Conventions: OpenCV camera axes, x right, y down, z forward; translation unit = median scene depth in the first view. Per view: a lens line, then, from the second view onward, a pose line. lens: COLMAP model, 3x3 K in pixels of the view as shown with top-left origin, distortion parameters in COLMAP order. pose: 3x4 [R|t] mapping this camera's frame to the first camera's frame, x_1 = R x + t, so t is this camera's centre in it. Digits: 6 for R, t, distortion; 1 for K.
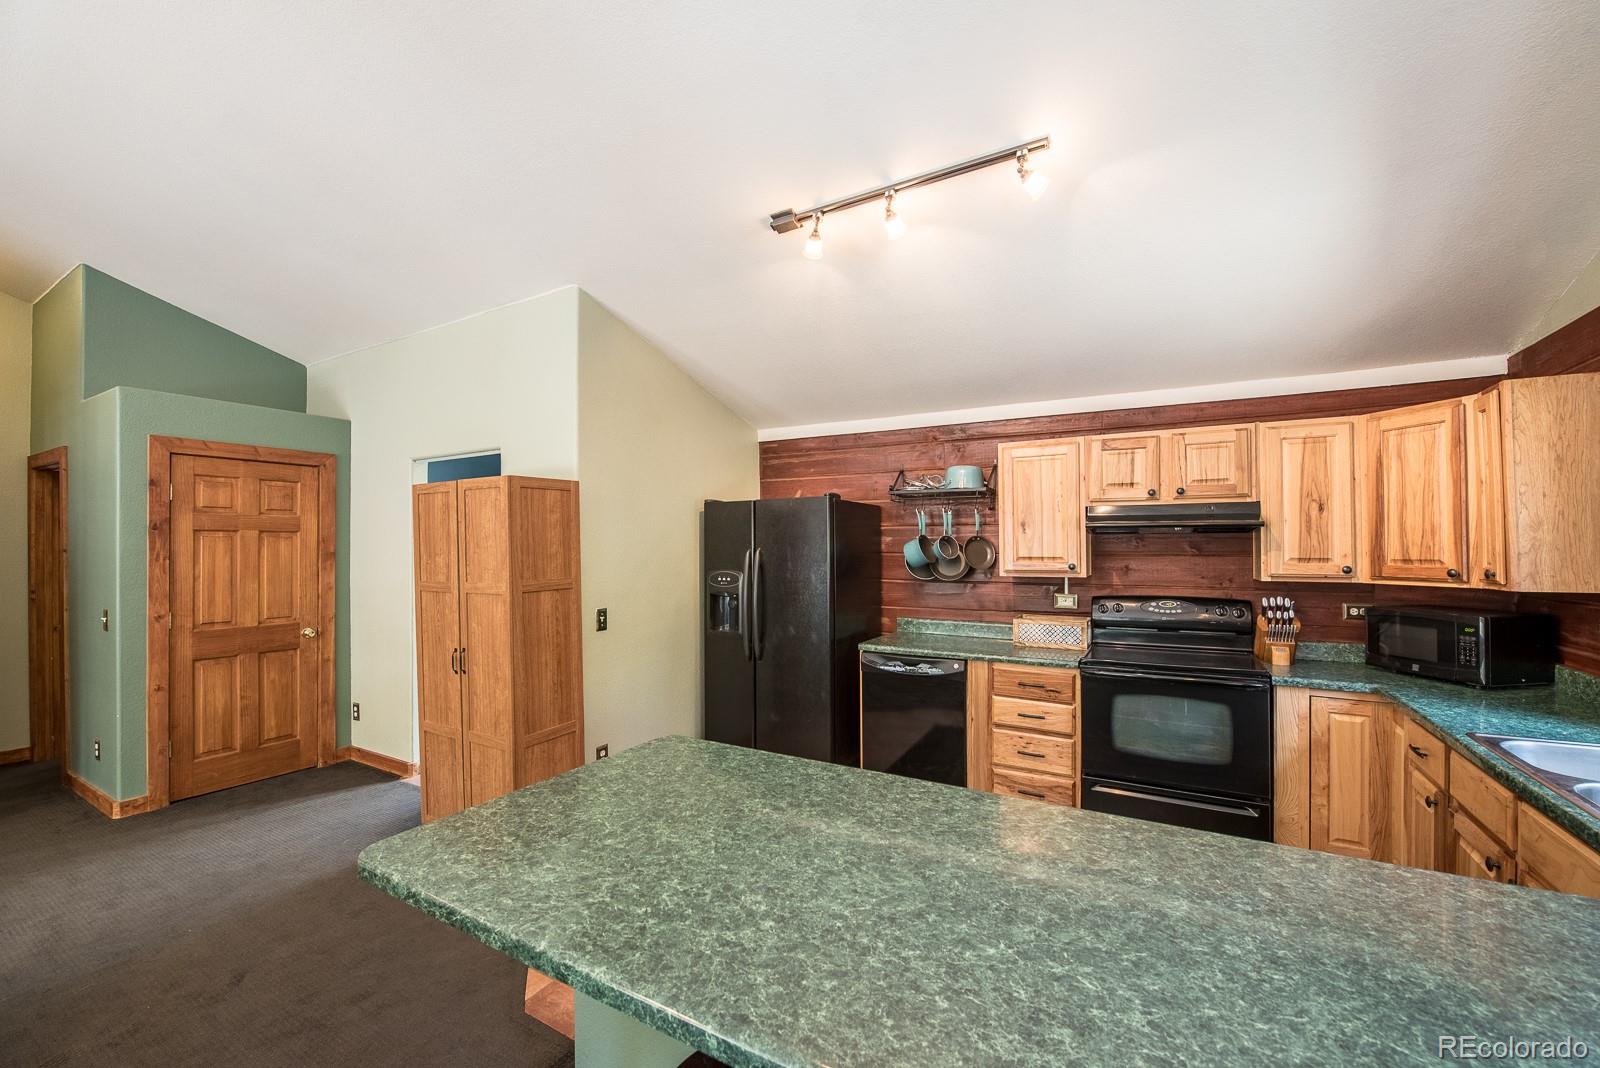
lens RADIAL K [[637.5, 0, 799.2], [0, 637.5, 539.2], [0, 0, 1]] dist [-0.020769, -0.000536]
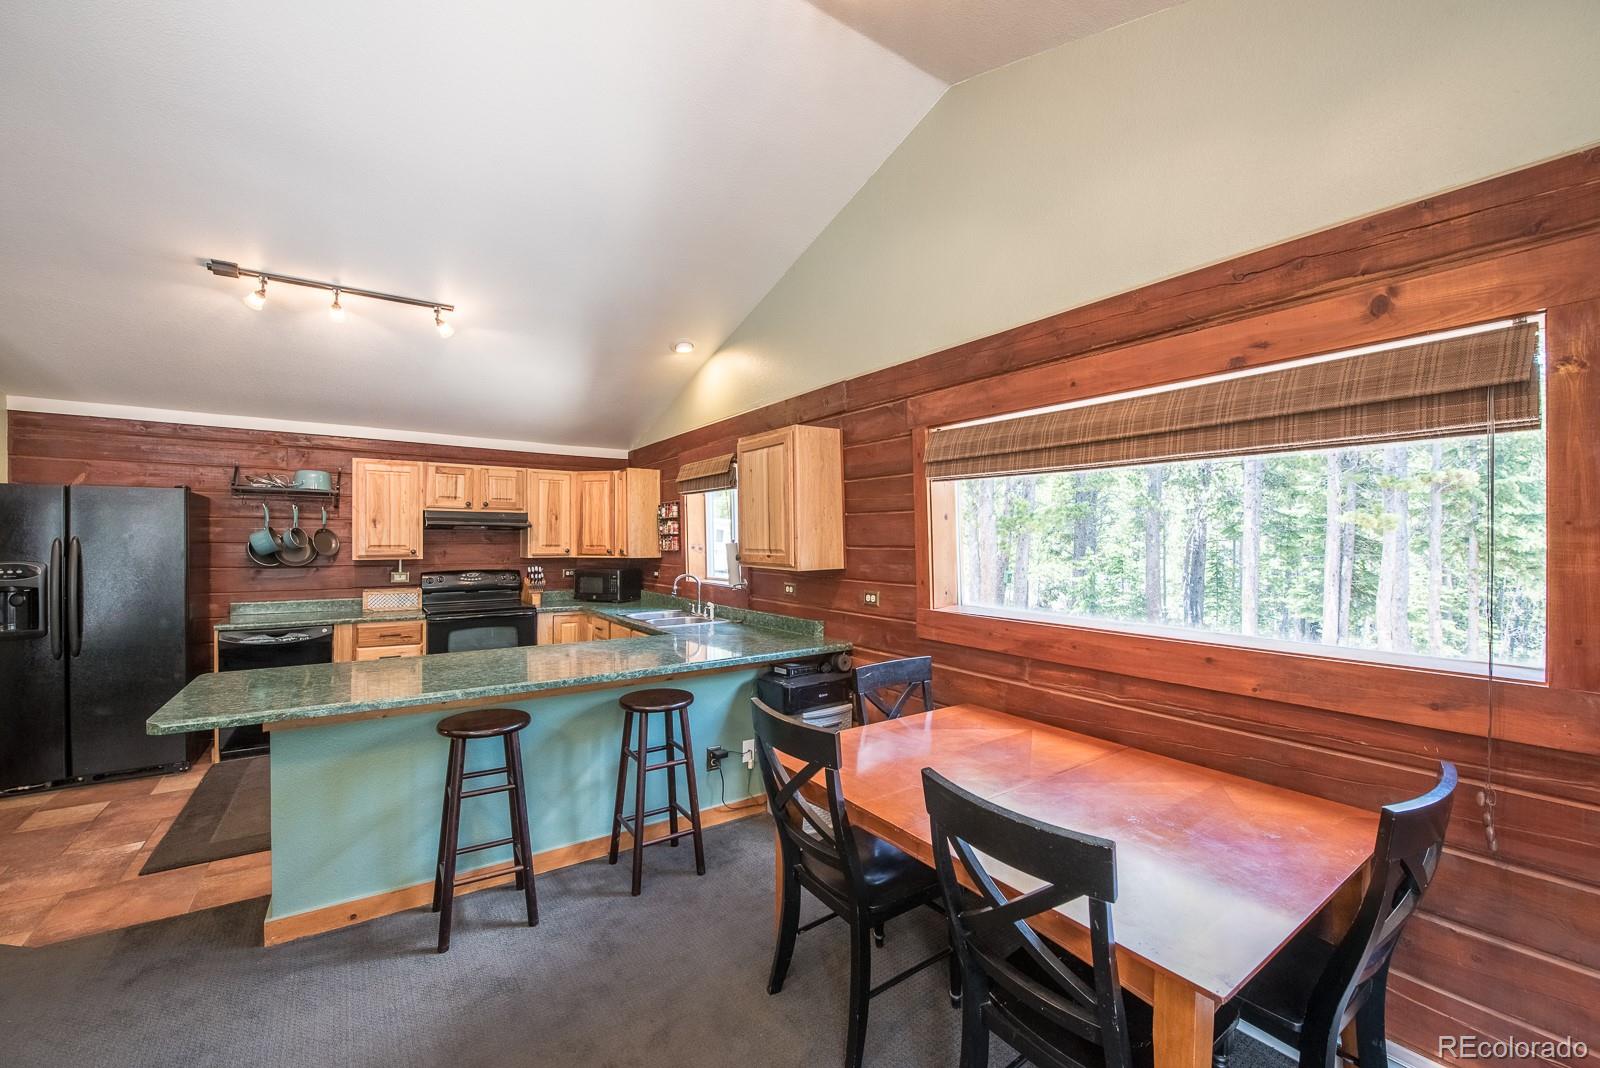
lens RADIAL K [[637.5, 0, 799.2], [0, 637.5, 539.2], [0, 0, 1]] dist [-0.020769, -0.000536]
pose [[0.430620, 0.005933, 0.902514, -0.492000], [-0.014311, 0.999898, 0.000255, 0.002241], [-0.902420, -0.013026, 0.430661, -0.408661]]
